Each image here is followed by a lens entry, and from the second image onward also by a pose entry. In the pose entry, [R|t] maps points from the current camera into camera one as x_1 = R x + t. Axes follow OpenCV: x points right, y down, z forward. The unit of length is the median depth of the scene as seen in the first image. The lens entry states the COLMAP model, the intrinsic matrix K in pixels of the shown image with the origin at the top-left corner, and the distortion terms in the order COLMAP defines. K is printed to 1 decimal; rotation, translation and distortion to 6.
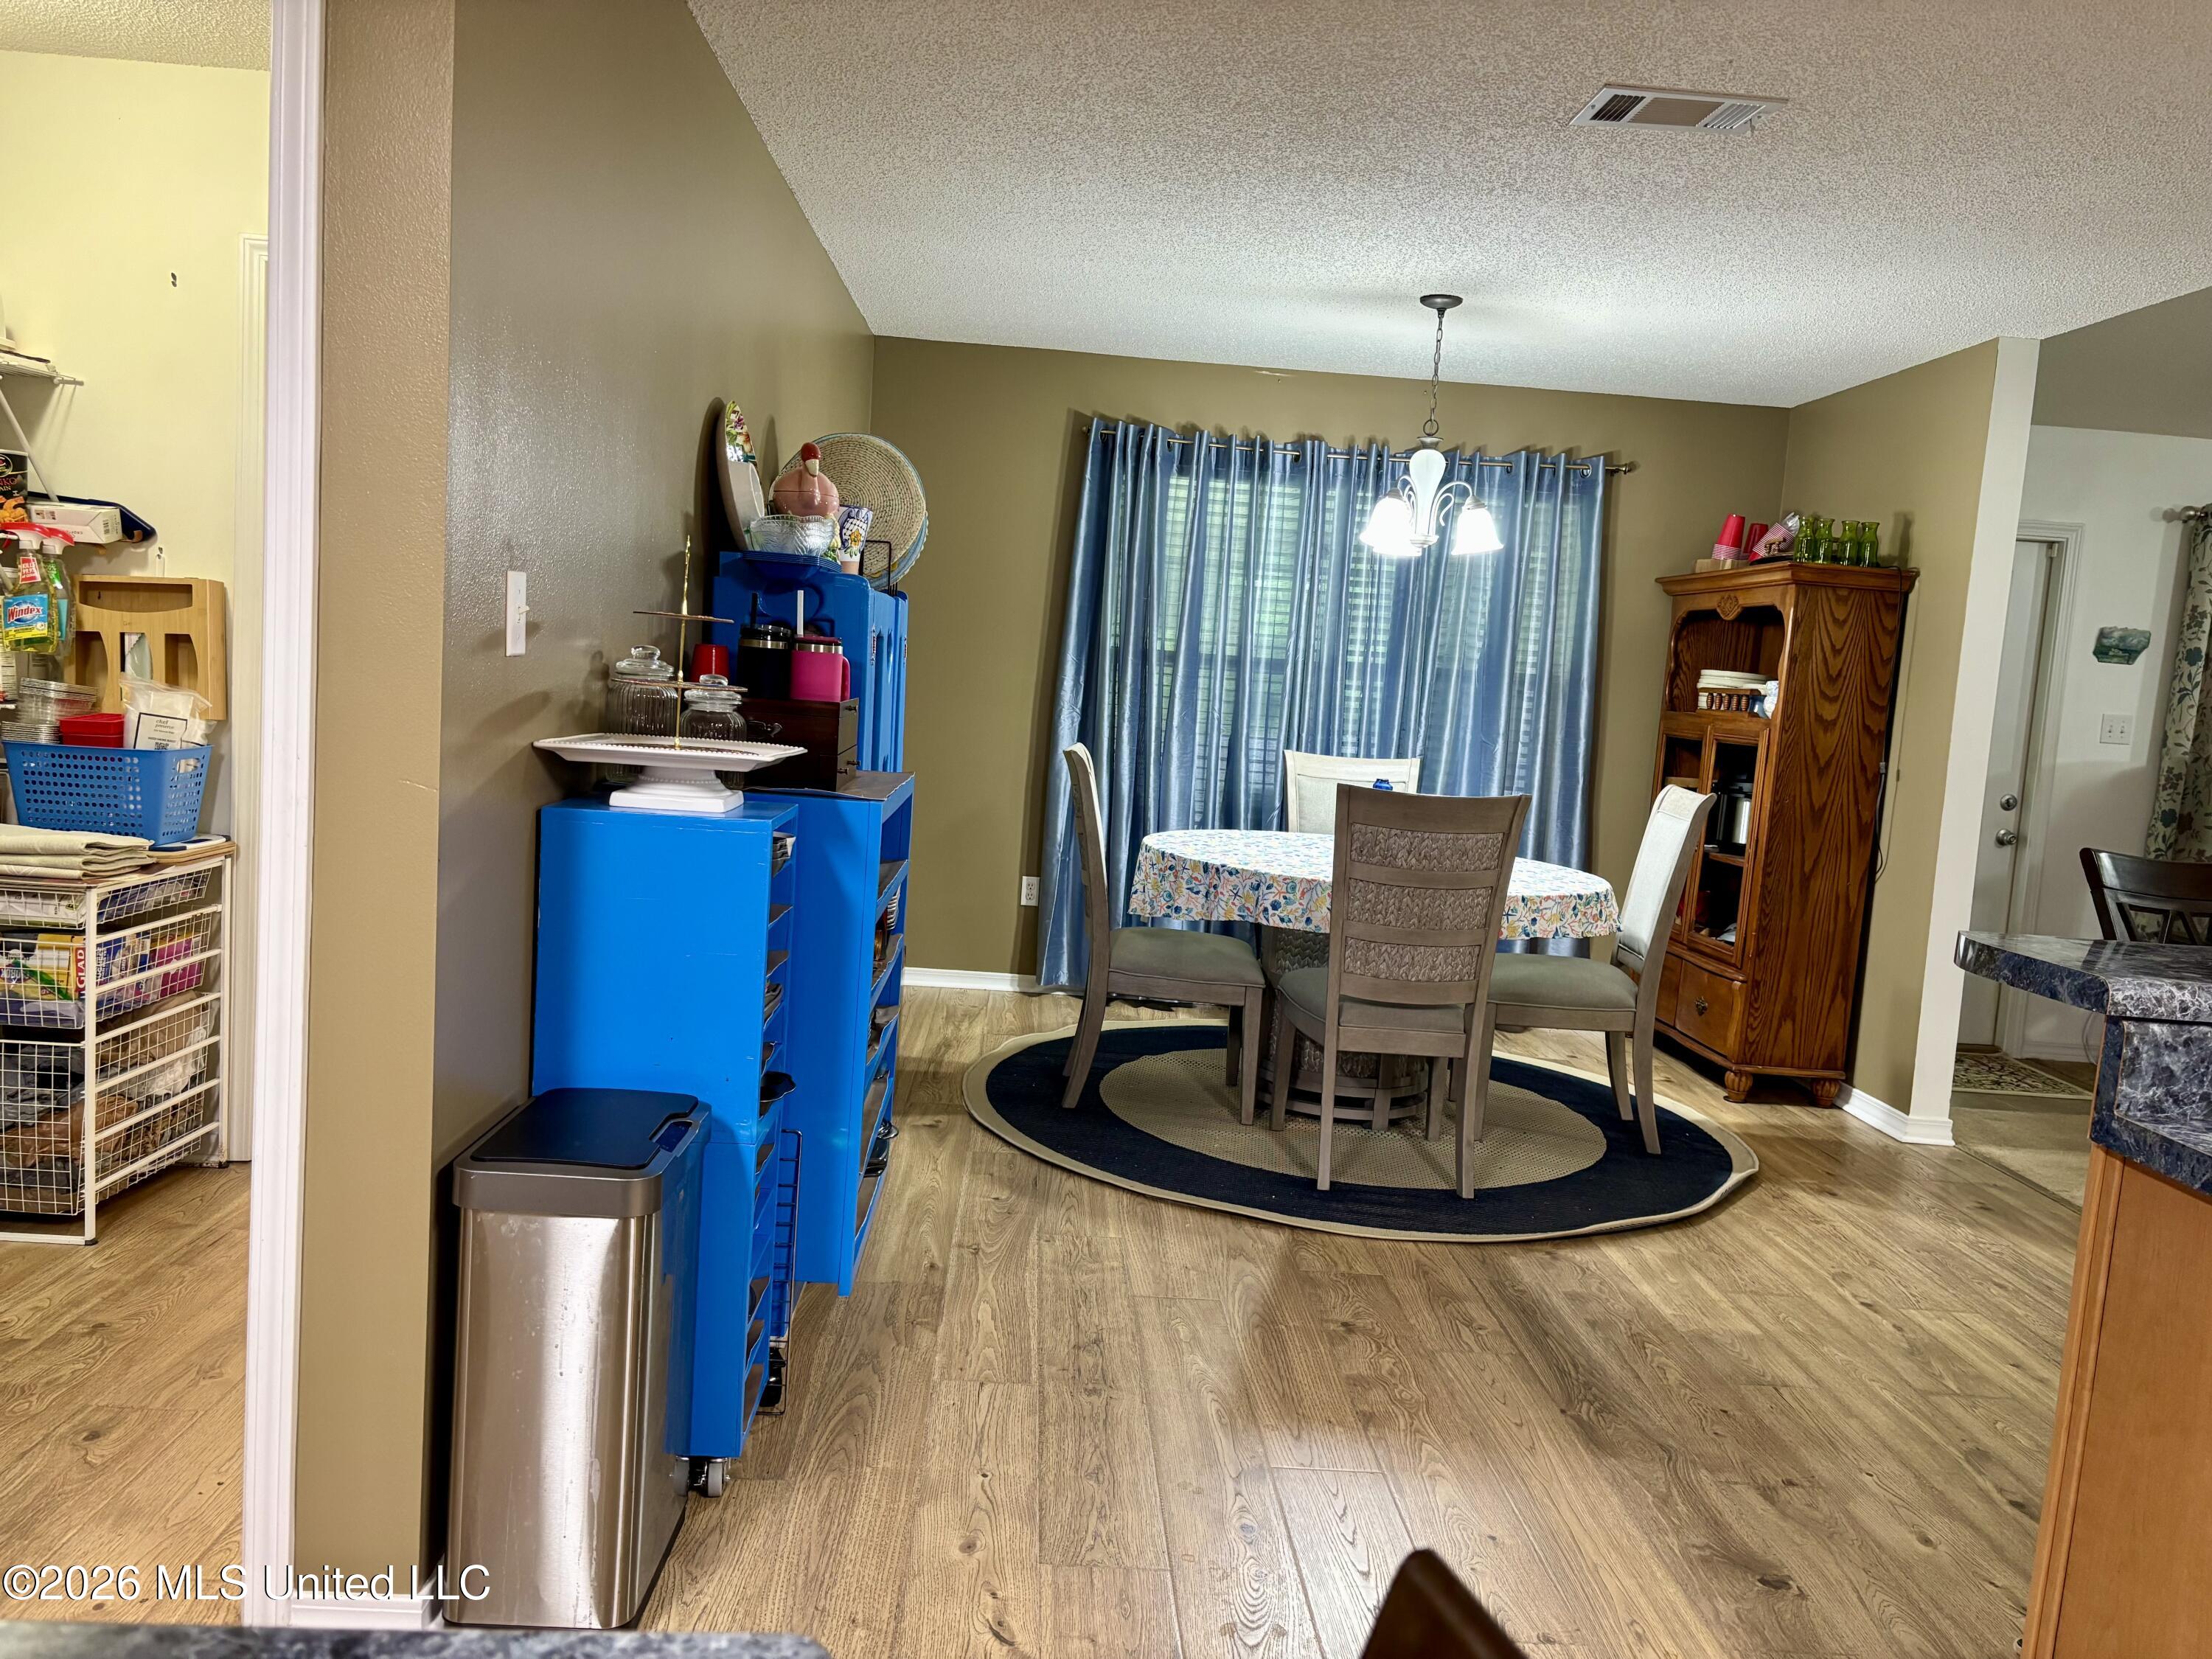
lens RADIAL K [[1668.9, 0, 1109.3], [0, 1668.9, 845.3], [0, 0, 1]] dist [0.066060, -0.108591]
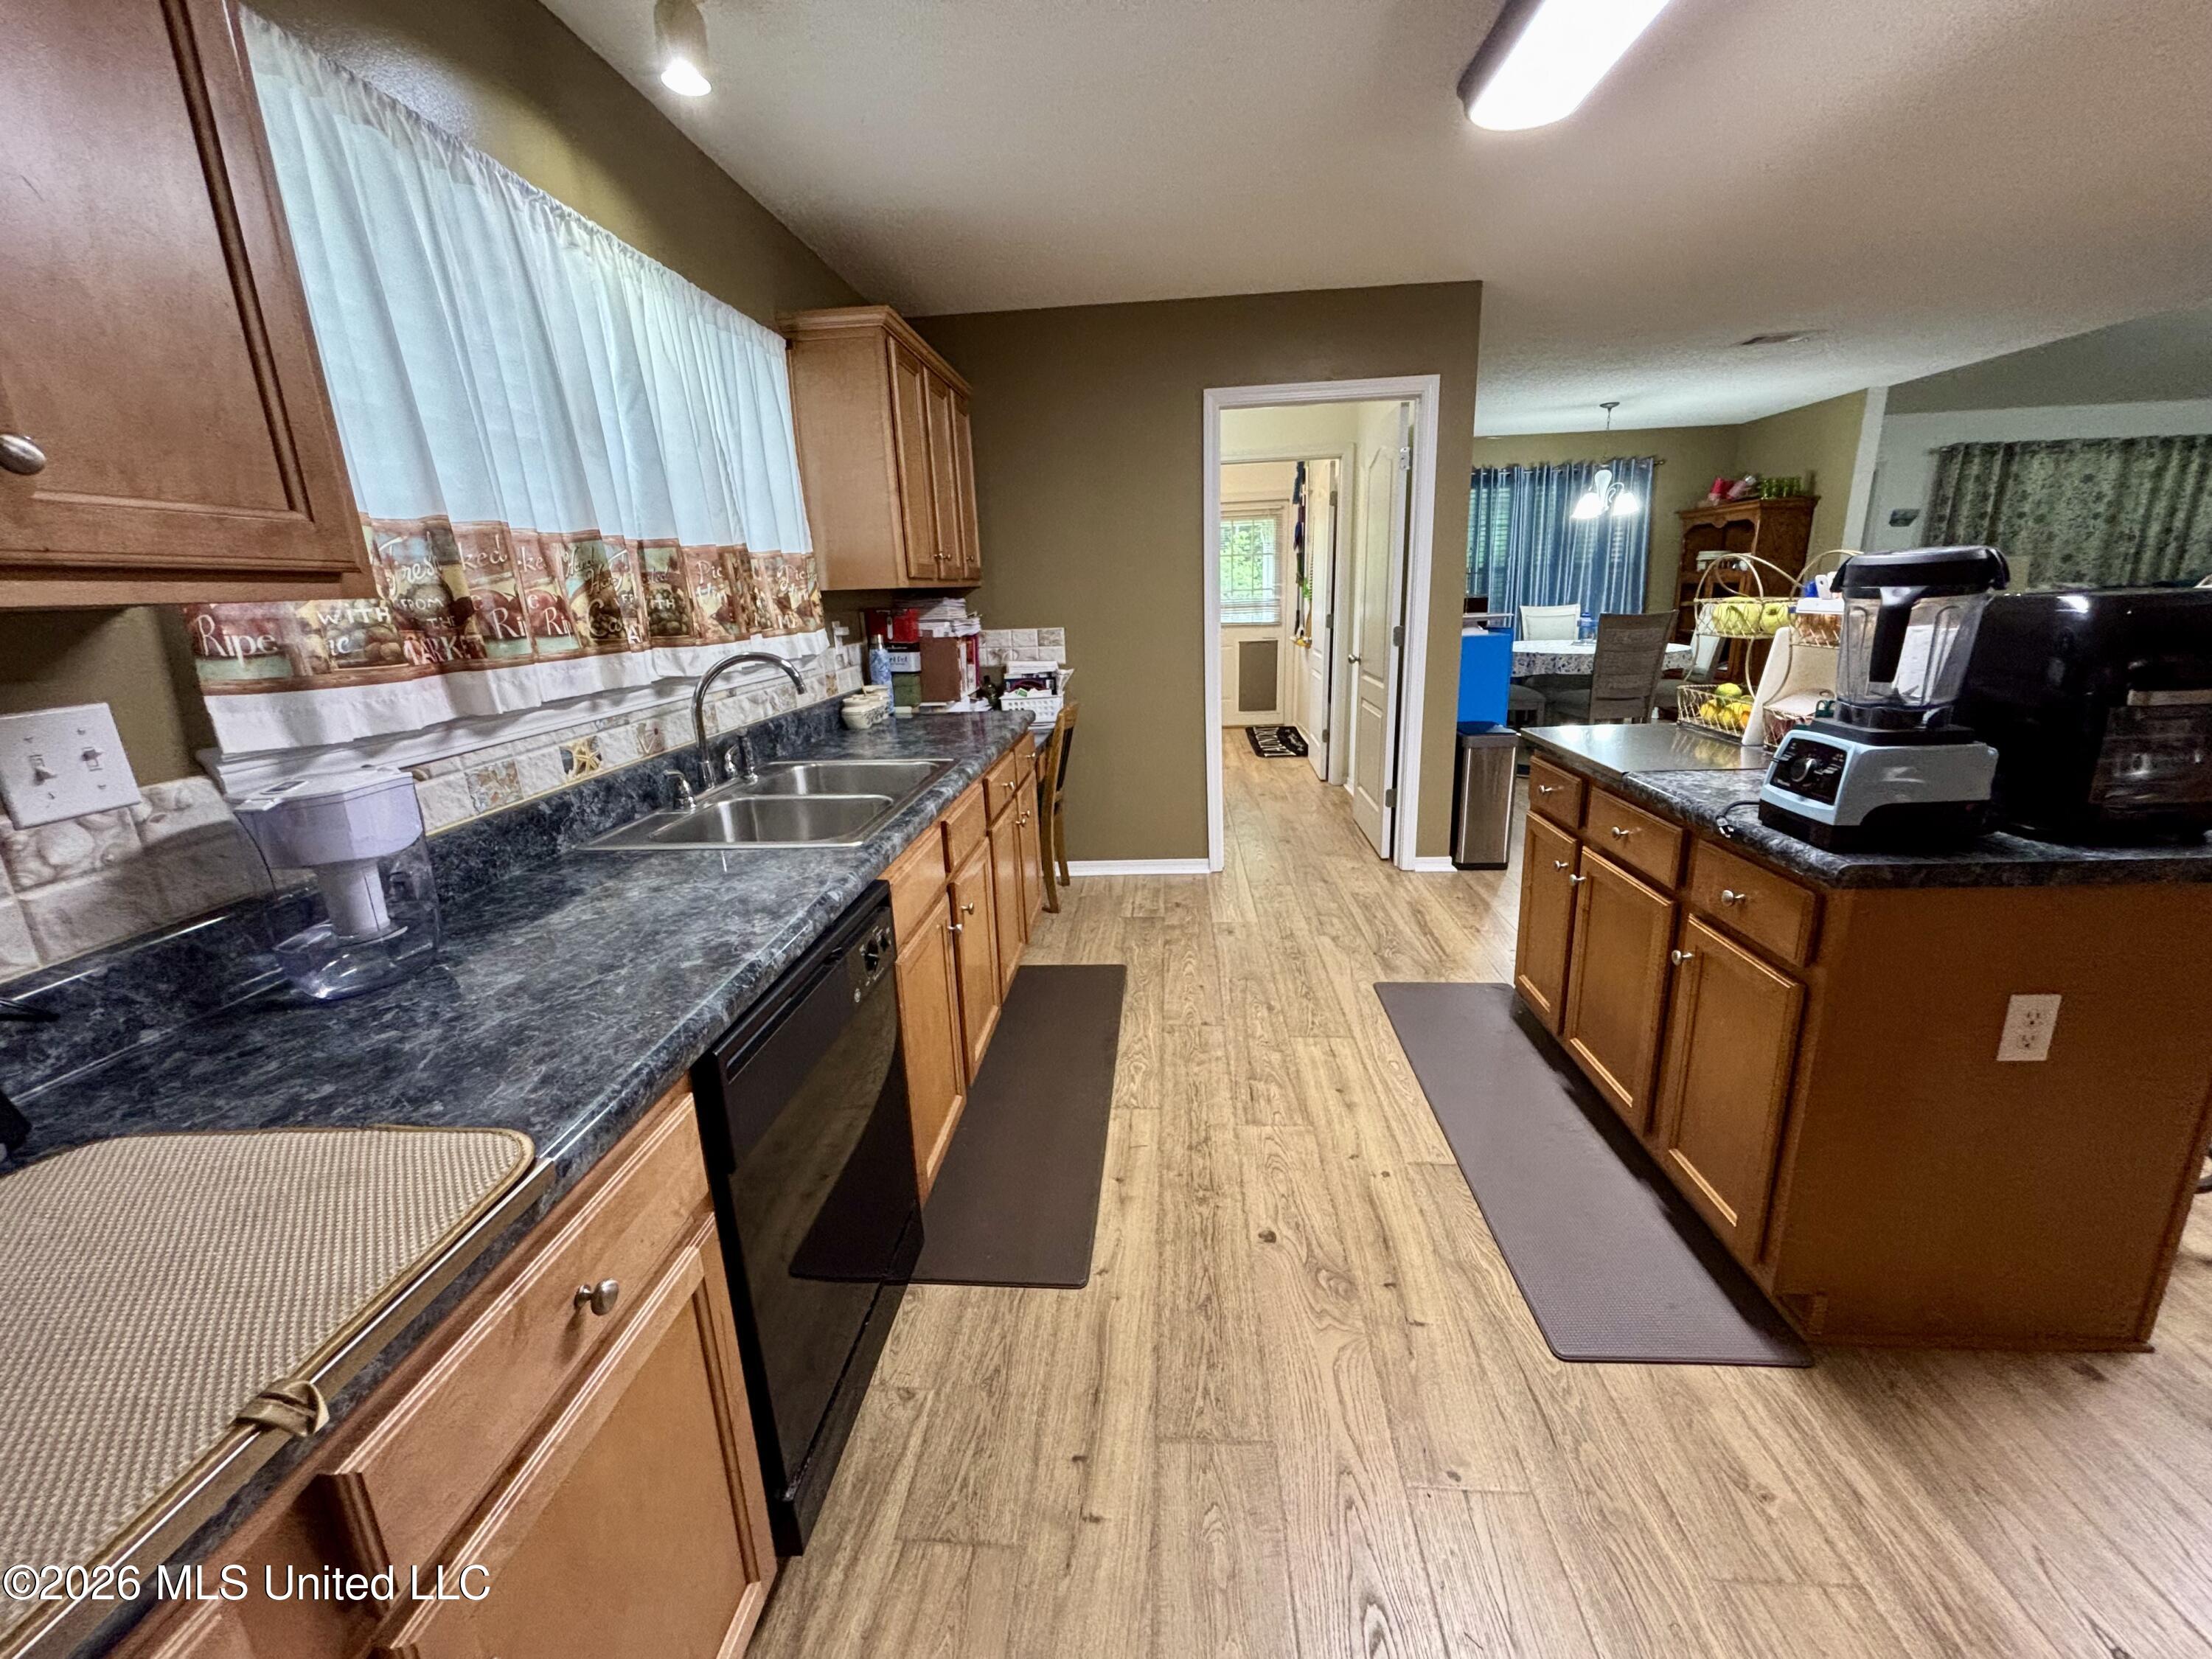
lens RADIAL K [[889.7, 0, 1106.0], [0, 889.7, 829.5], [0, 0, 1]] dist [-0.000298, 0.000329]
pose [[0.987758, -0.075063, -0.136744, -0.344869], [0.095277, 0.984409, 0.147858, 0.012056], [0.123513, -0.159076, 0.979510, -0.377167]]
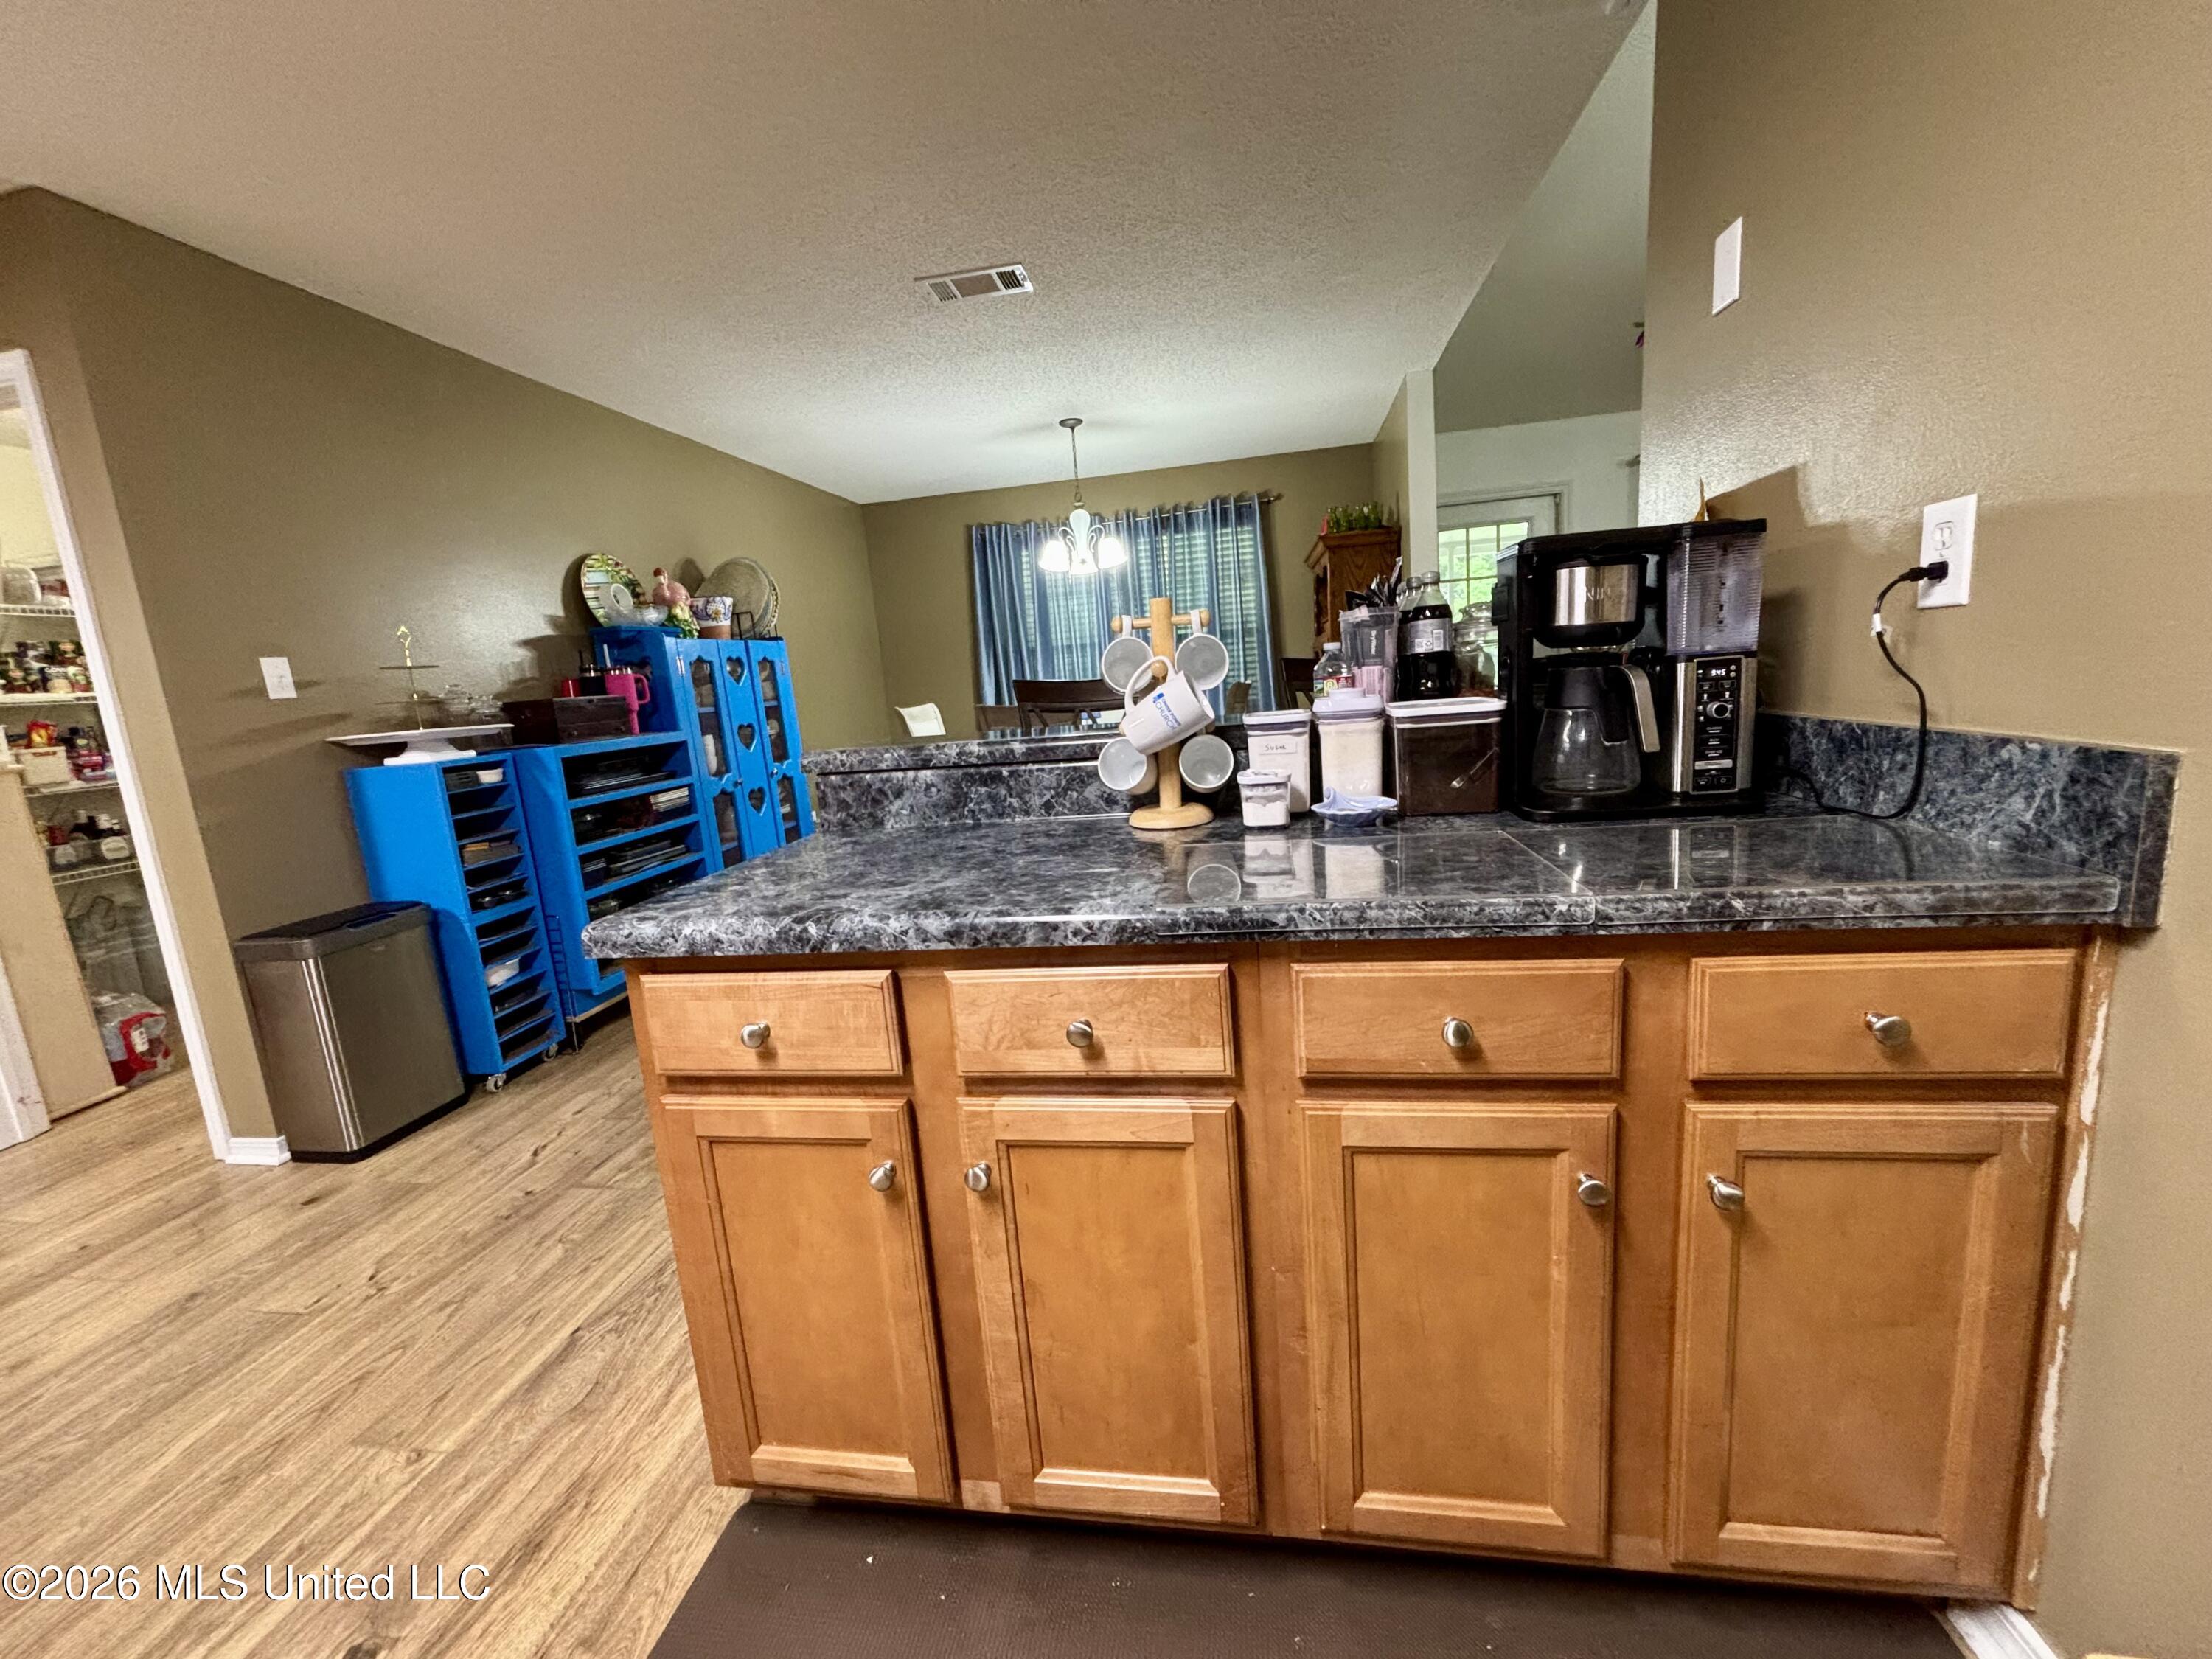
lens RADIAL K [[889.7, 0, 1106.0], [0, 889.7, 829.5], [0, 0, 1]] dist [-0.000298, 0.000329]
pose [[0.968378, -0.110292, -0.223787, 0.358649], [0.124896, 0.990799, 0.052146, 0.049093], [0.215977, -0.078447, 0.973242, 0.061629]]
